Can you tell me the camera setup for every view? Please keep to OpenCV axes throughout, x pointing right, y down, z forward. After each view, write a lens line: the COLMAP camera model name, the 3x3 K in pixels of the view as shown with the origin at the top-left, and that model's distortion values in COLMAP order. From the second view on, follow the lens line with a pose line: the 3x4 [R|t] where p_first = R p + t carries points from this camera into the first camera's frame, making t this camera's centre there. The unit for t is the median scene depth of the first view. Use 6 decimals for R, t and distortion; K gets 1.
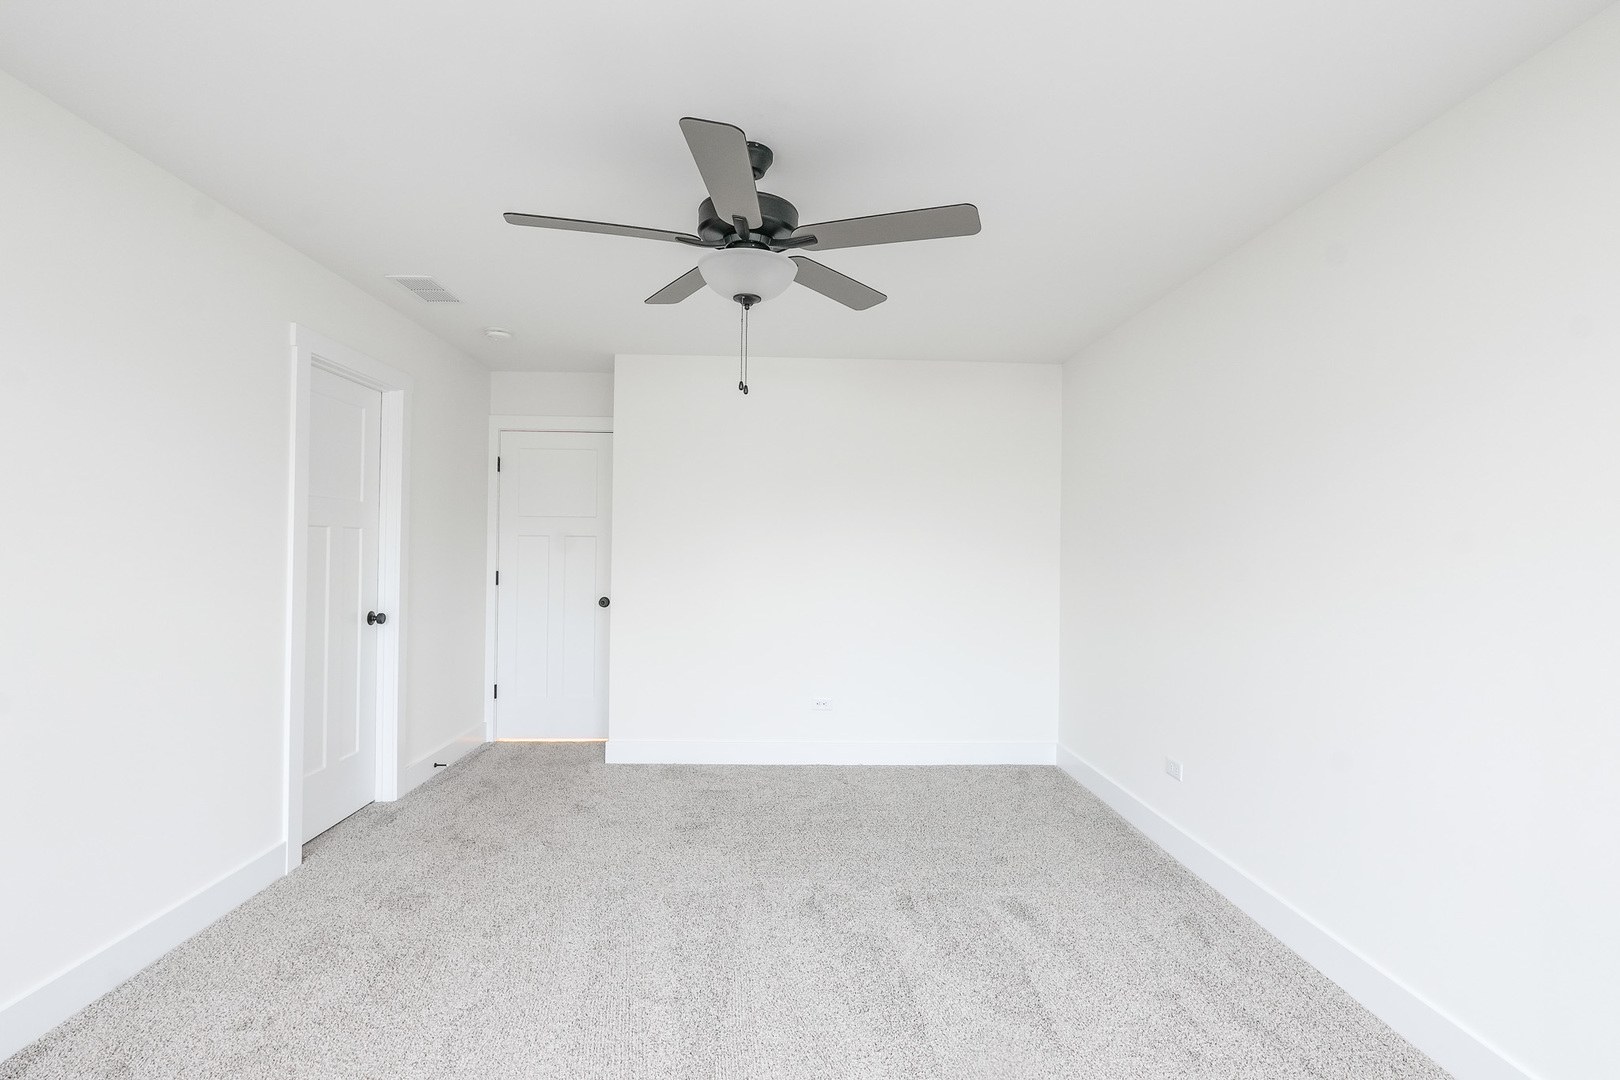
lens RADIAL K [[739.9, 0, 806.7], [0, 739.9, 543.8], [0, 0, 1]] dist [-0.018707, 0.010078]
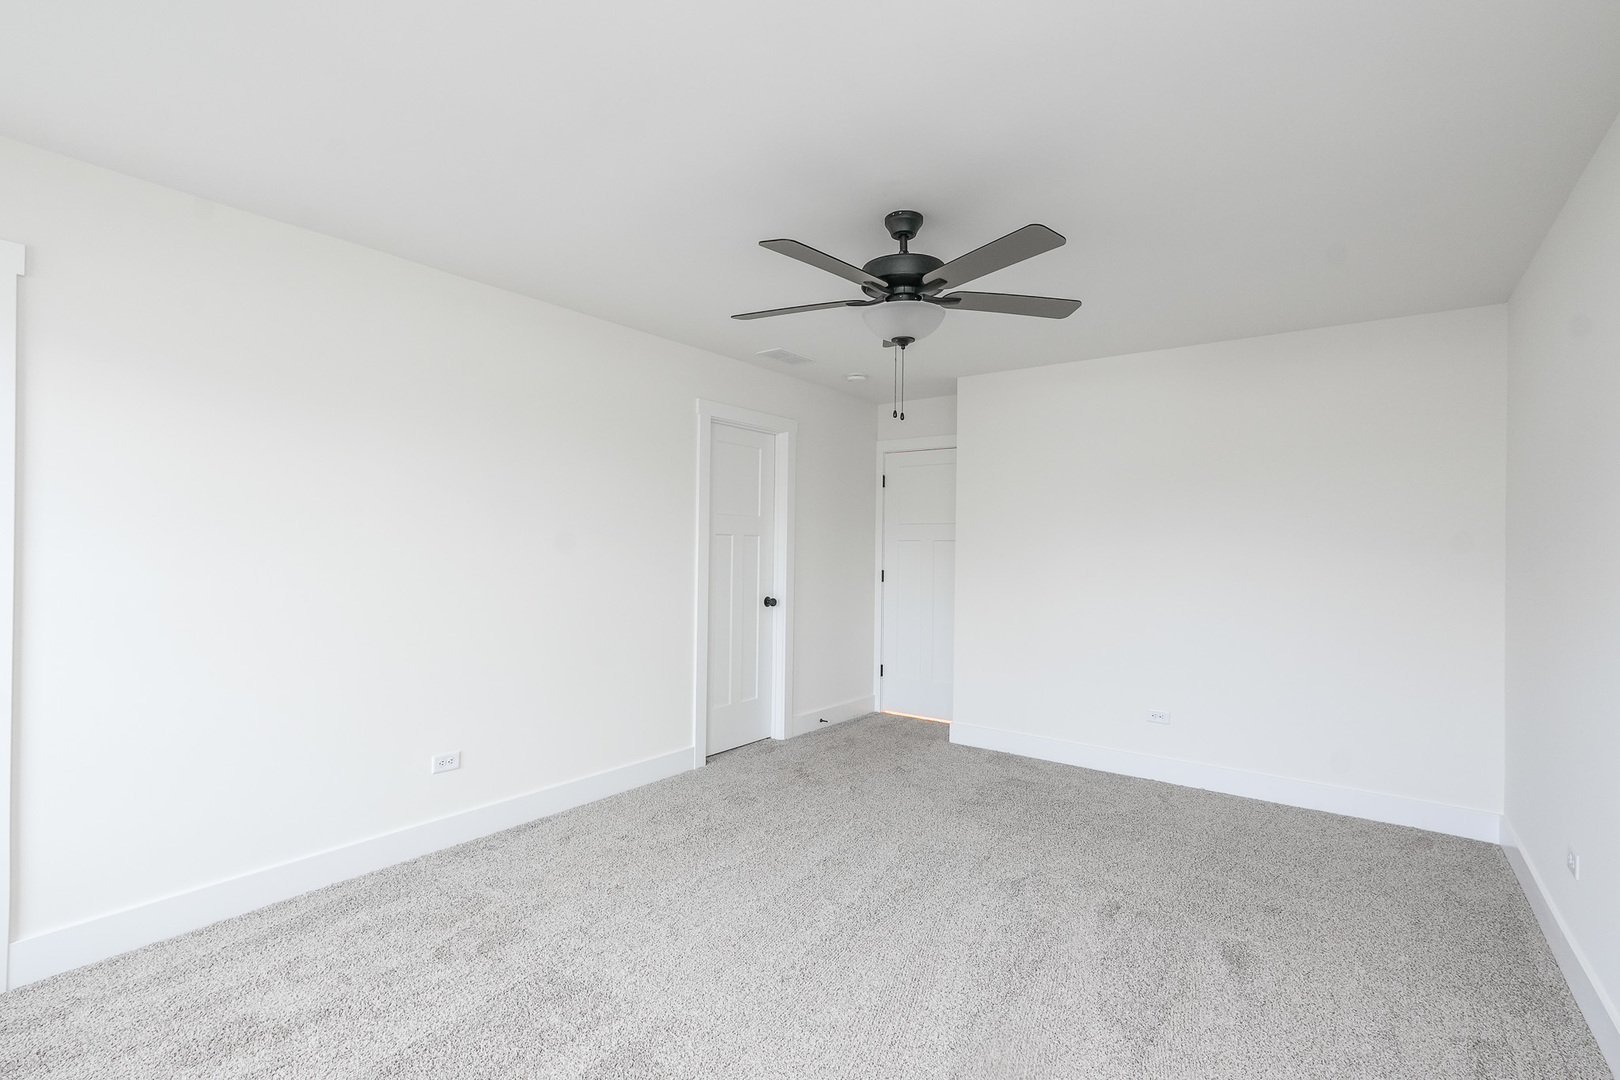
lens RADIAL K [[739.9, 0, 806.7], [0, 739.9, 543.8], [0, 0, 1]] dist [-0.018707, 0.010078]
pose [[0.778241, -0.004095, -0.627952, 0.304407], [-0.000612, 0.999973, -0.007280, 0.003828], [0.627965, 0.006050, 0.778218, -0.016680]]
